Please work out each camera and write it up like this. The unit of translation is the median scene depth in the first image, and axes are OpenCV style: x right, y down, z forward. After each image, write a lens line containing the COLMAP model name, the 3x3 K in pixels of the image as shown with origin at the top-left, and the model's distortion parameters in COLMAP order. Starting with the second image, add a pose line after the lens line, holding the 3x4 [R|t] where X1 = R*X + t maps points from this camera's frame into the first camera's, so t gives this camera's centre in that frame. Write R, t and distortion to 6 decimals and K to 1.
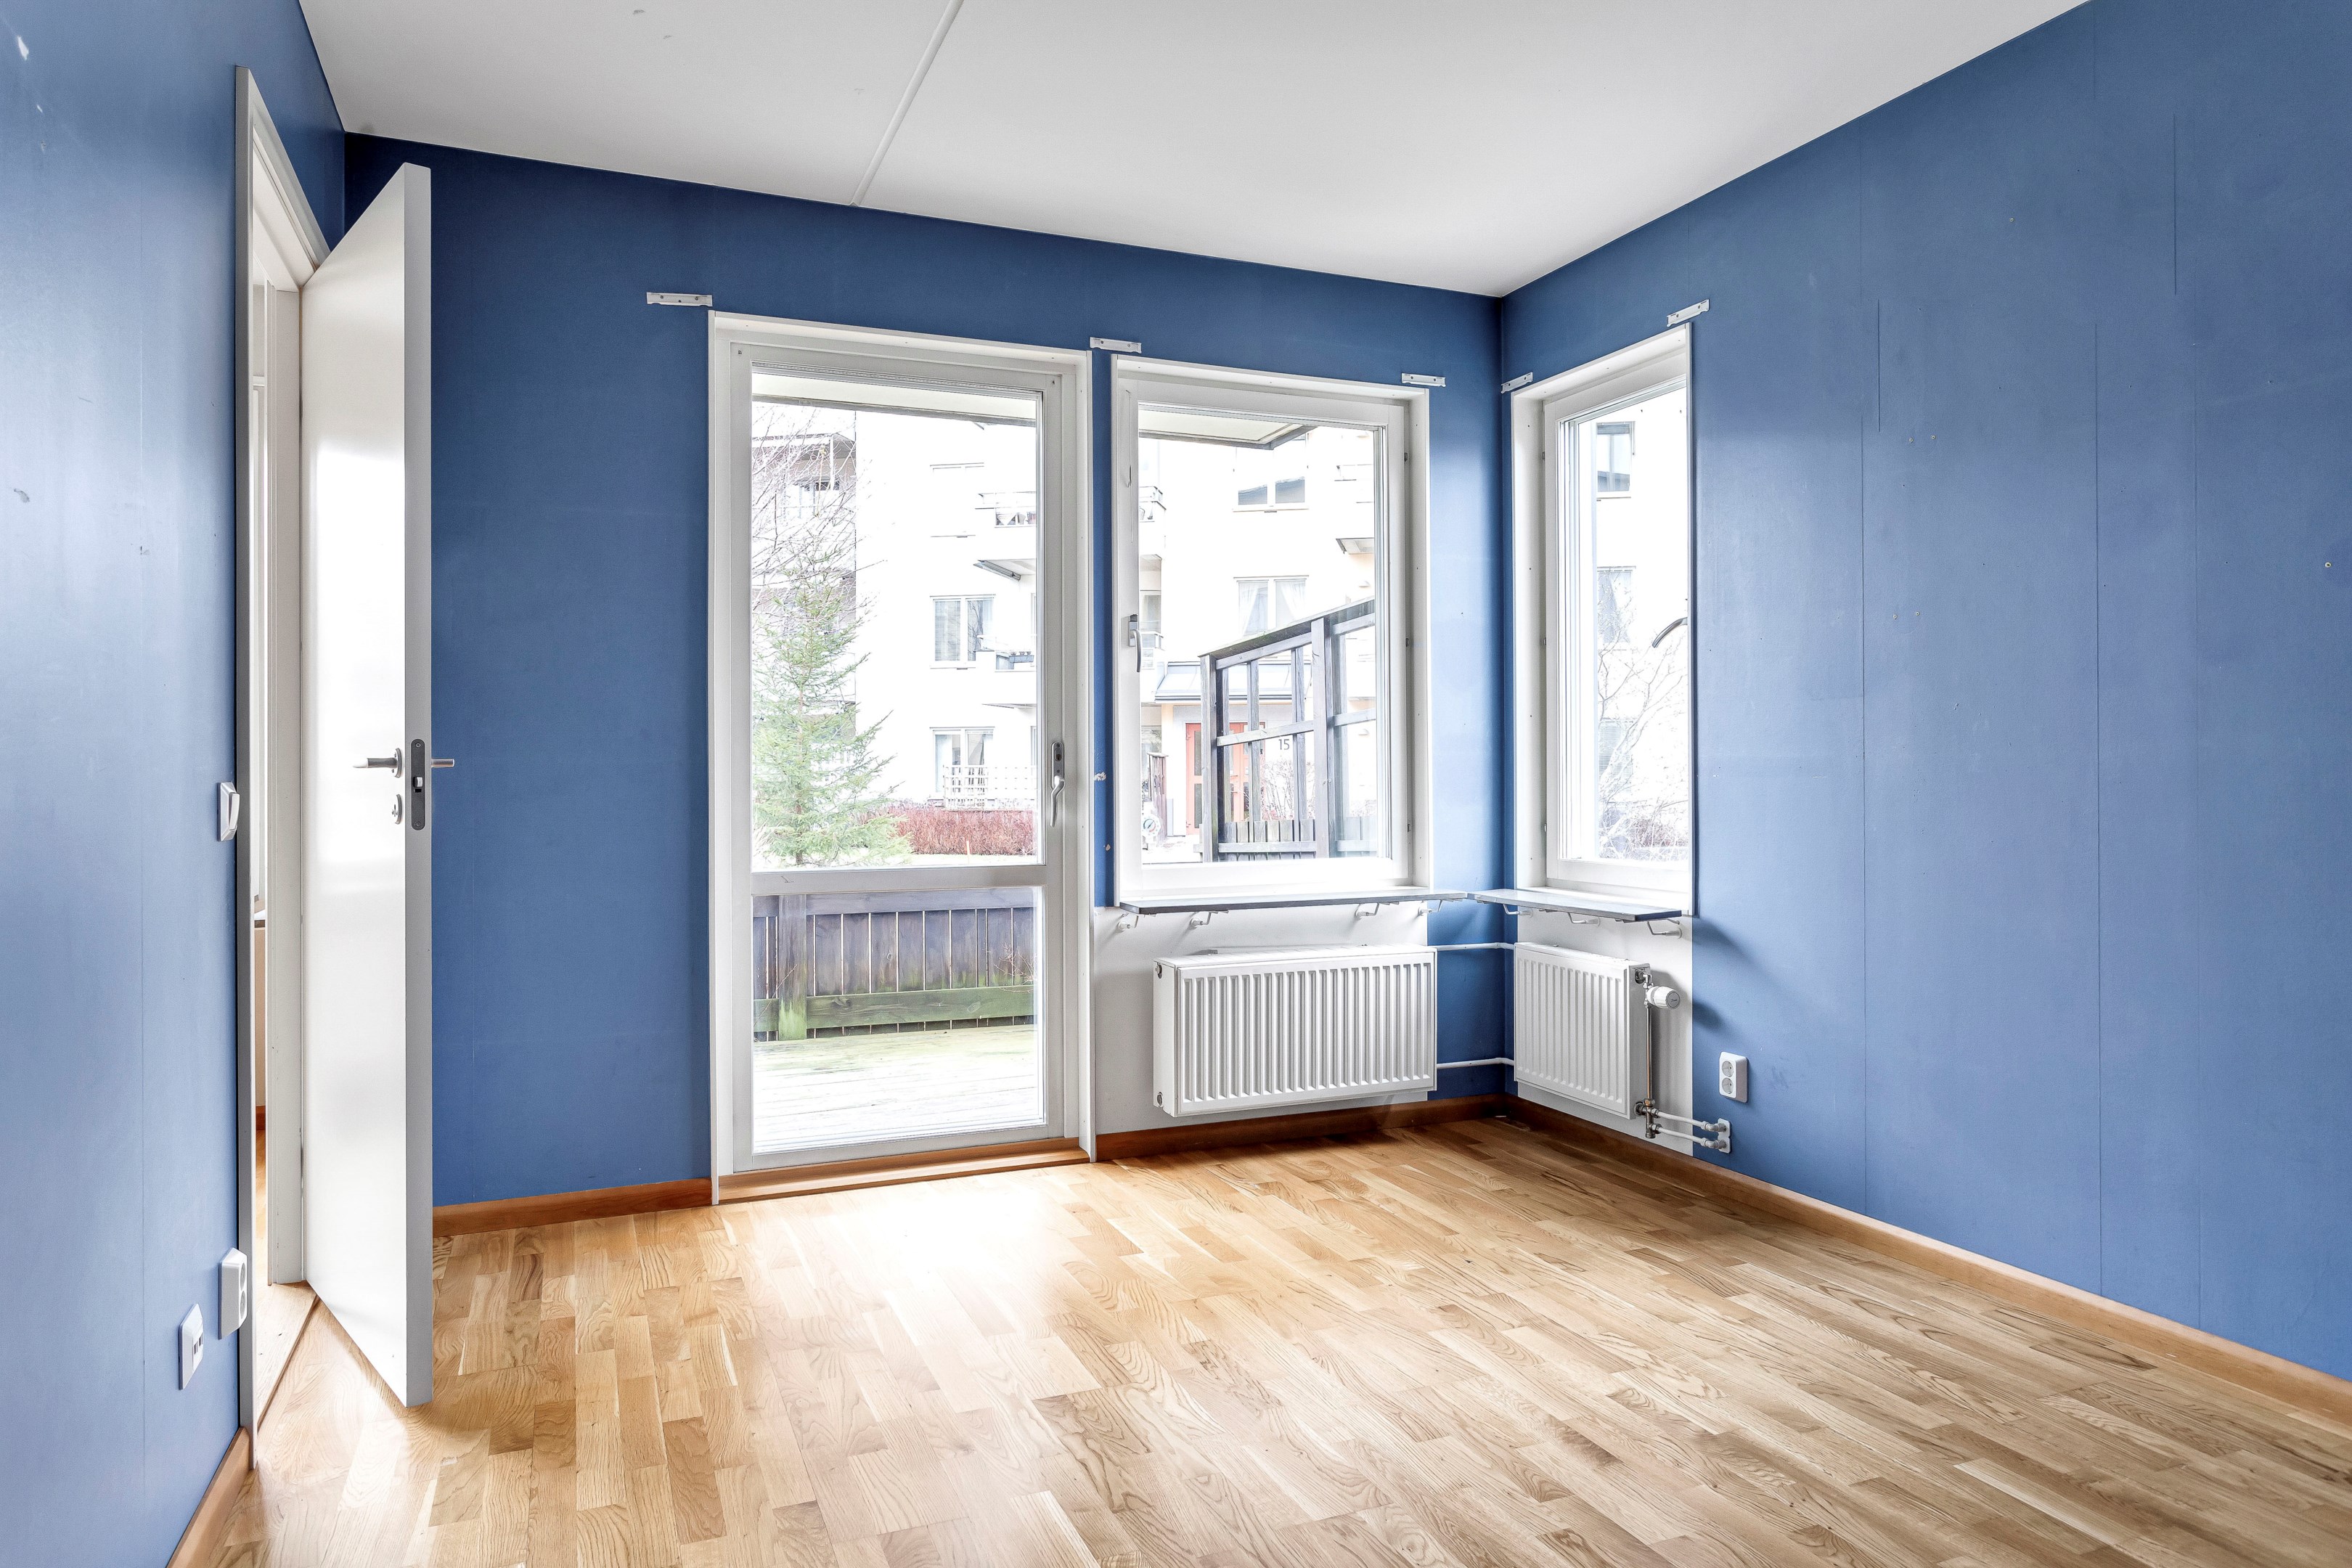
lens RADIAL K [[1562.0, 0, 1189.7], [0, 1562.0, 788.7], [0, 0, 1]] dist [0.006330, -0.004471]
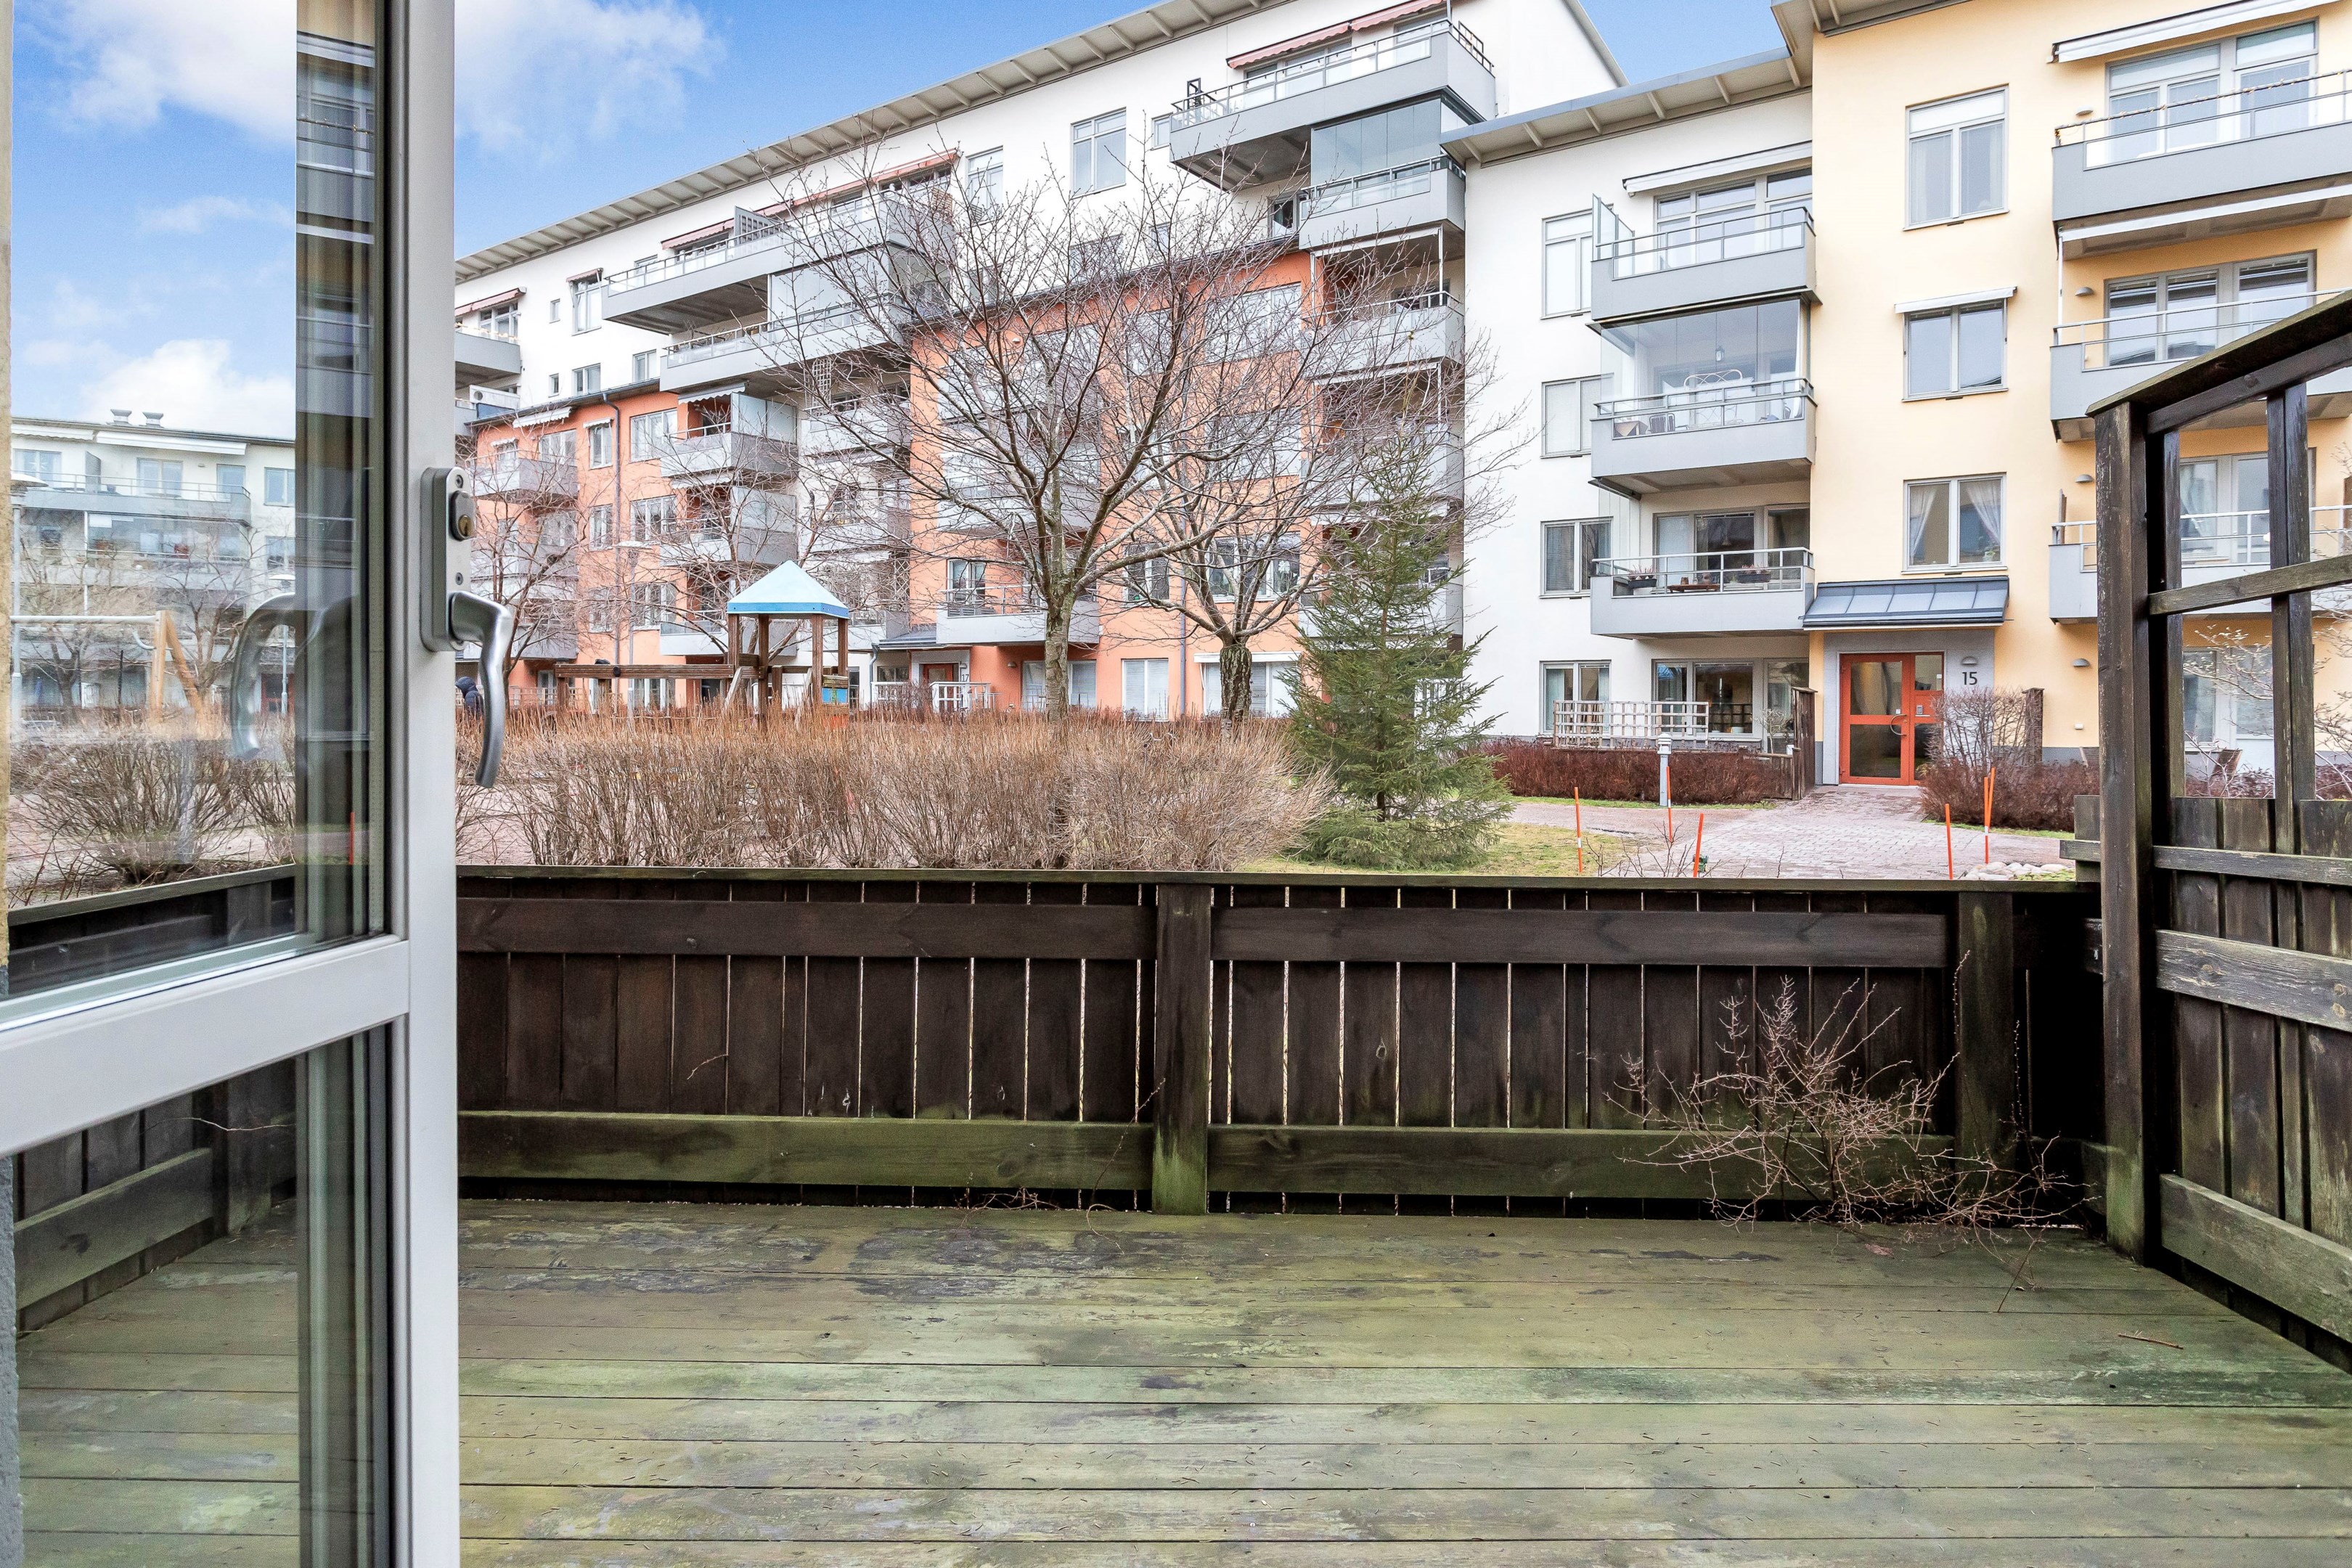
lens RADIAL K [[1415.2, 0, 1198.7], [0, 1415.2, 701.2], [0, 0, 1]] dist [-0.007911, -0.000588]
pose [[0.918018, 0.007602, -0.396465, -0.021578], [-0.015117, 0.999760, -0.015833, 0.001908], [0.396250, 0.020528, 0.917913, 0.173837]]
